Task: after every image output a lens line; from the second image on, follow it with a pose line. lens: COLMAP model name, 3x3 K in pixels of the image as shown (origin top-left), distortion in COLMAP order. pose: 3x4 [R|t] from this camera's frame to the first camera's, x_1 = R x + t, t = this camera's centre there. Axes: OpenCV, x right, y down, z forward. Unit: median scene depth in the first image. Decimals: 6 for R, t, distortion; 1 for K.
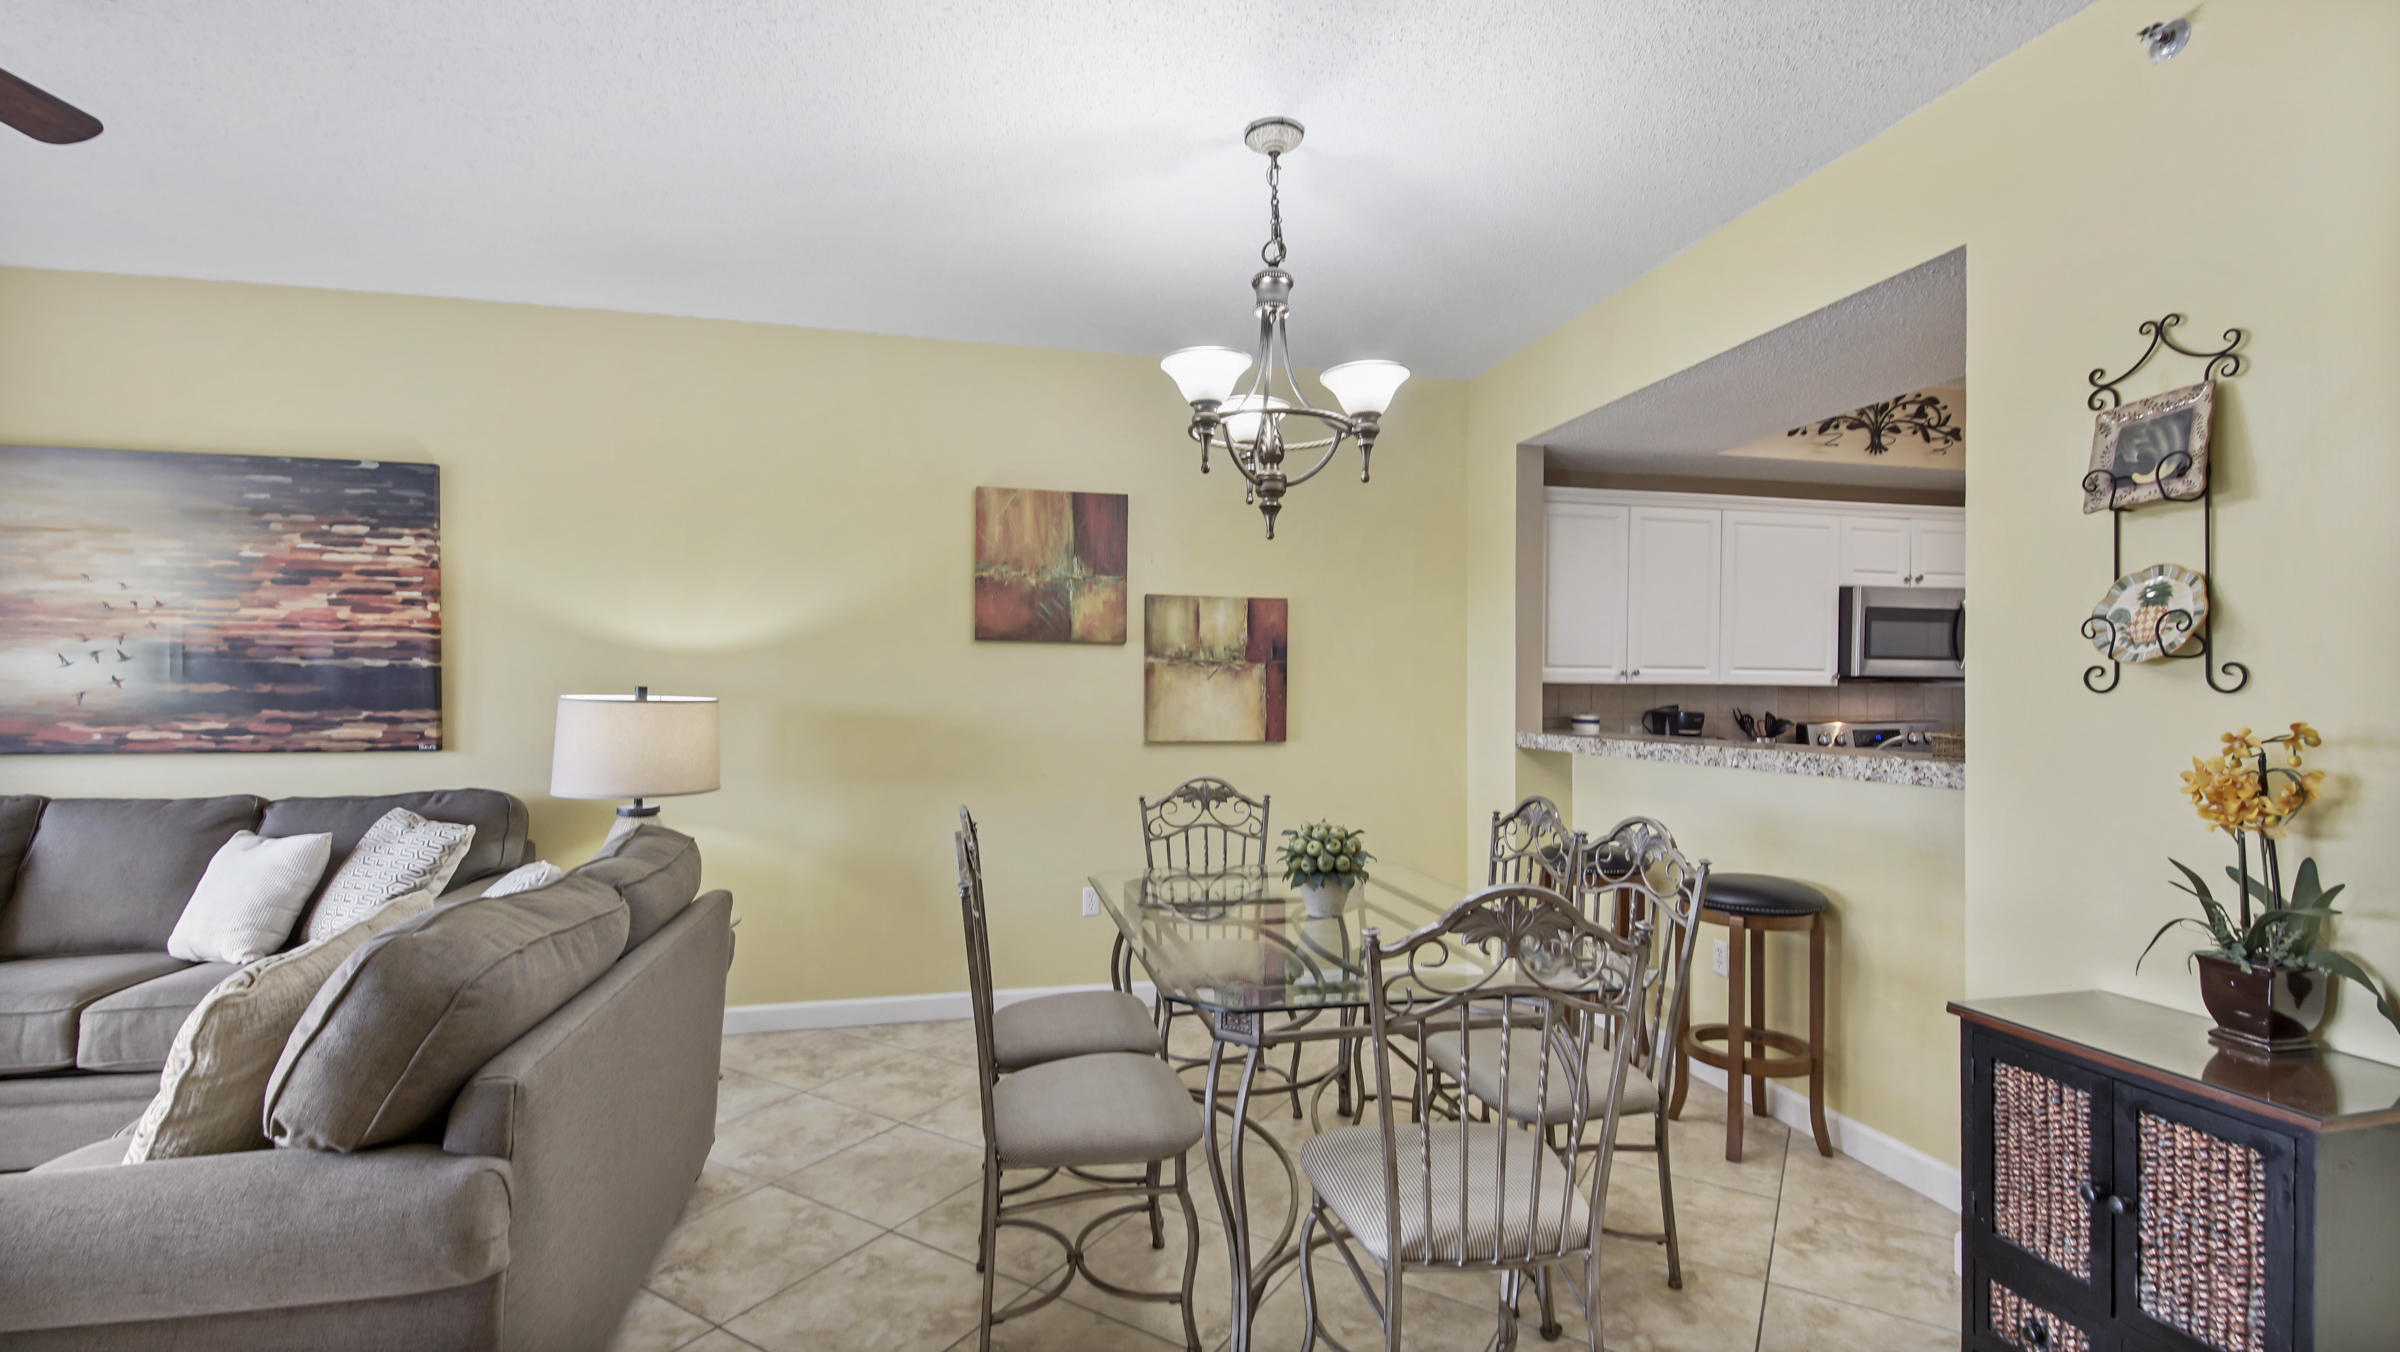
lens RADIAL K [[1068.6, 0, 1196.8], [0, 1068.6, 676.4], [0, 0, 1]] dist [0.029053, -0.017276]
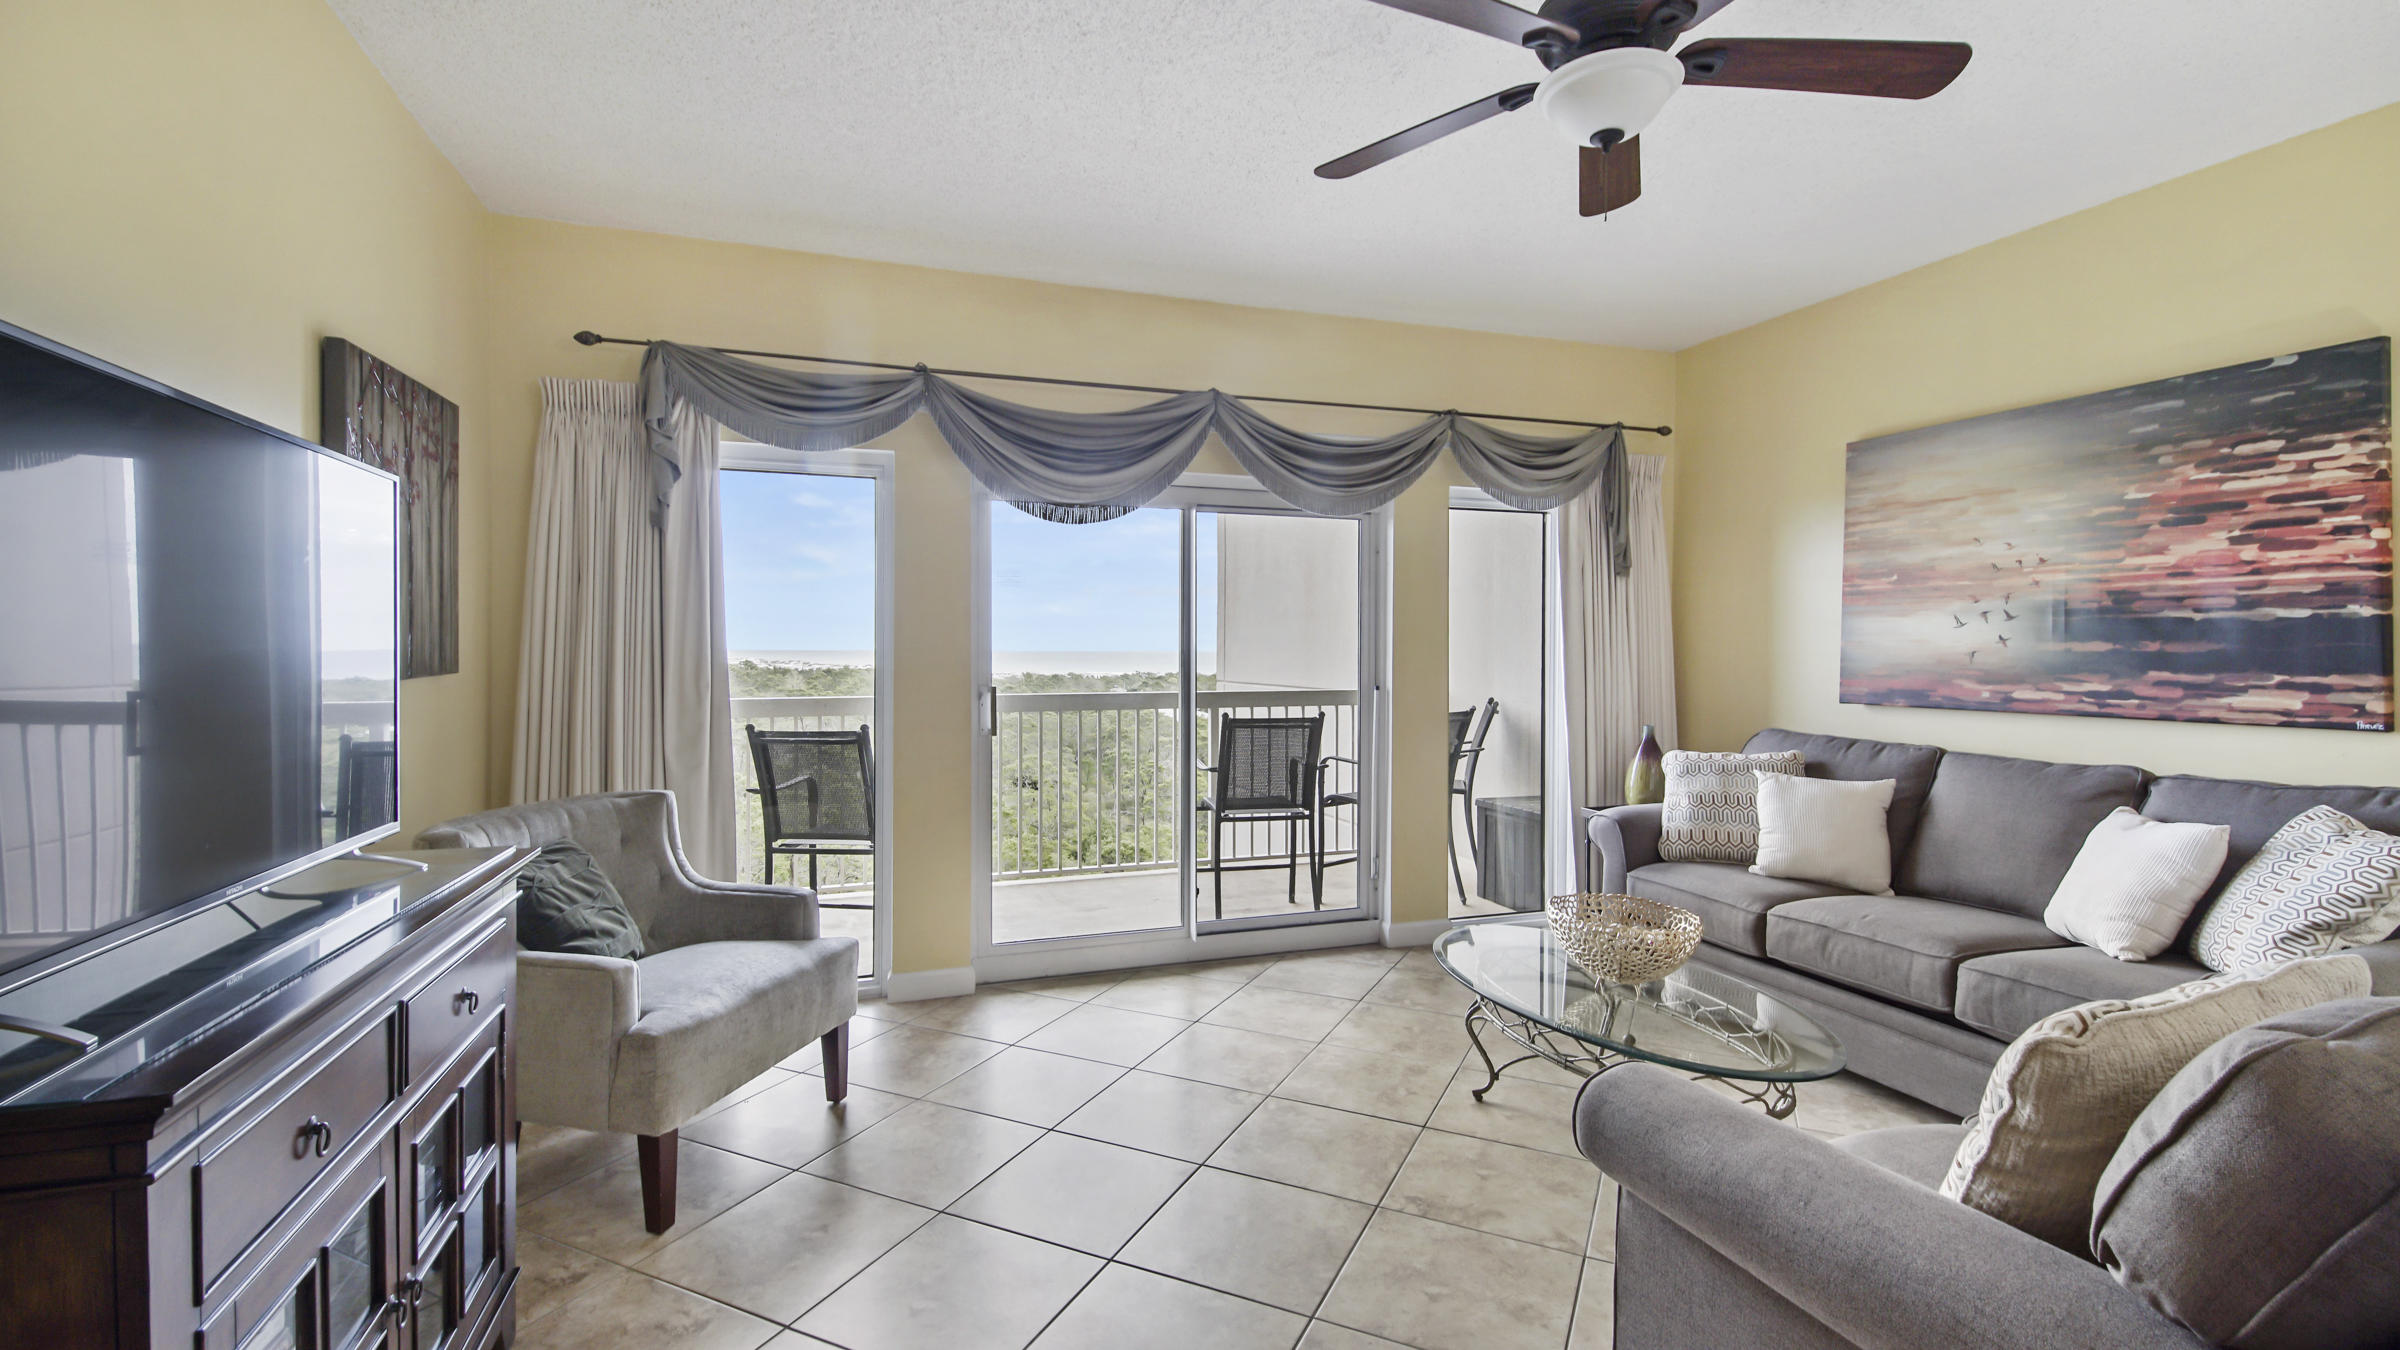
lens RADIAL K [[1068.6, 0, 1197.9], [0, 1068.6, 673.3], [0, 0, 1]] dist [0.029053, -0.017276]
pose [[0.122222, 0.017758, -0.992344, -0.083024], [0.014653, 0.999699, 0.019695, 0.003764], [0.992395, -0.016948, 0.121925, 0.121354]]
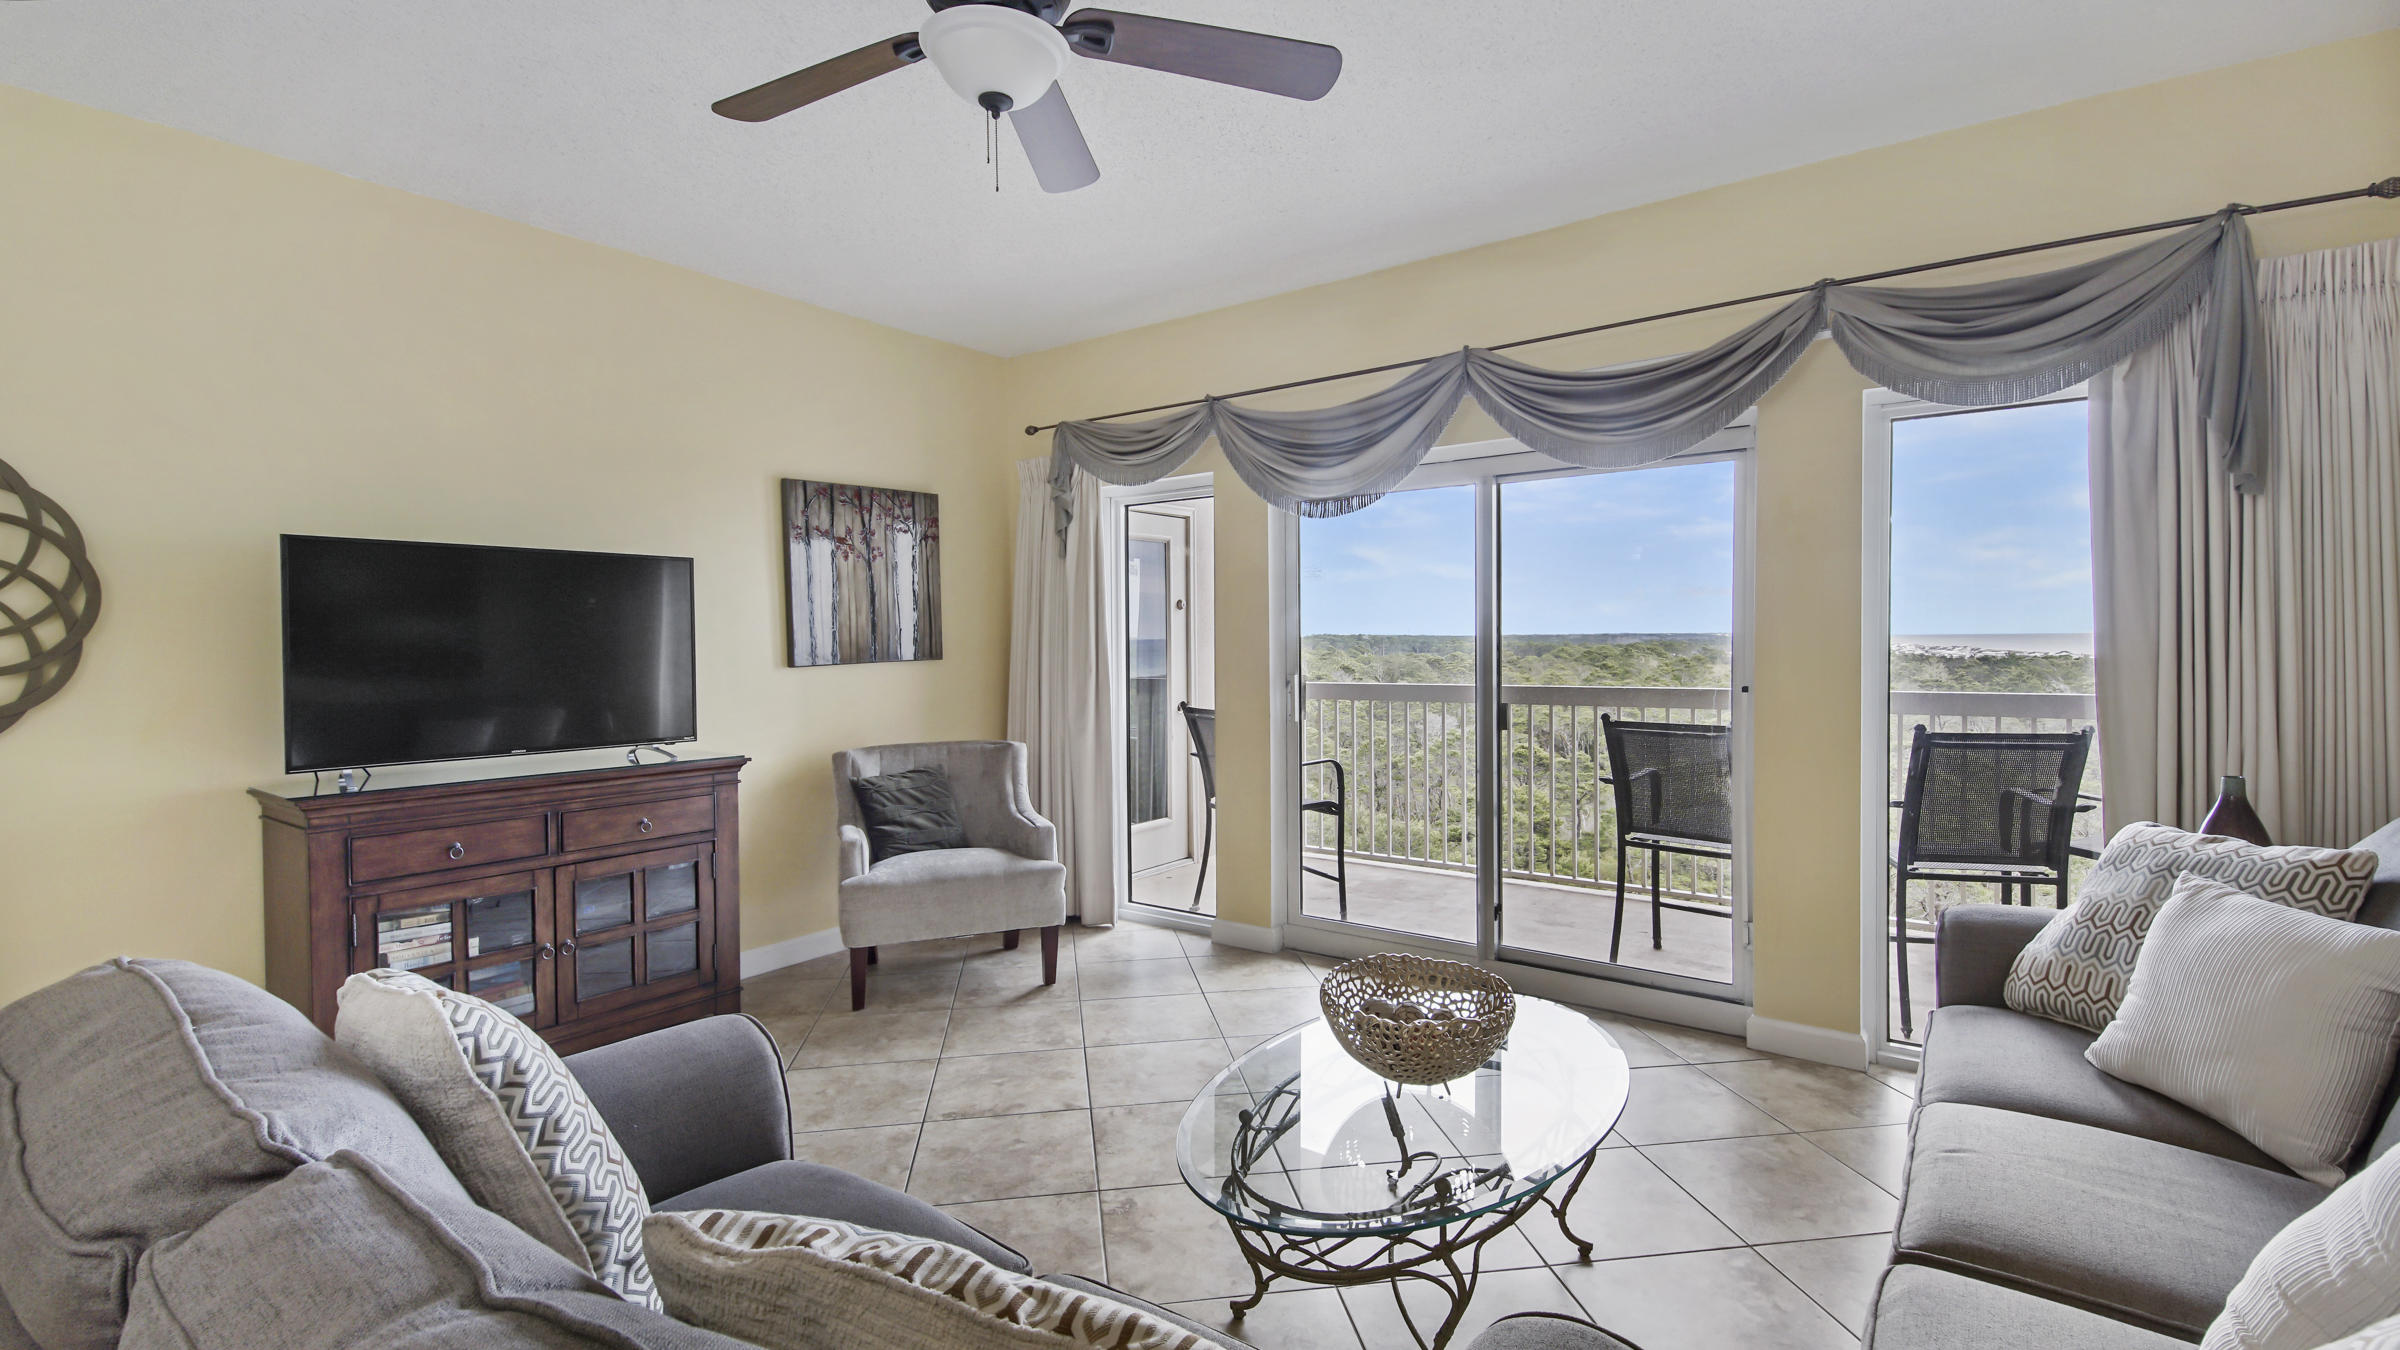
lens RADIAL K [[1068.6, 0, 1155.0], [0, 1068.6, 677.4], [0, 0, 1]] dist [0.029053, -0.017276]
pose [[-0.771639, 0.024130, -0.635603, -0.340621], [0.015685, 0.999698, 0.018911, 0.013230], [0.635868, 0.004623, -0.771784, 0.884870]]
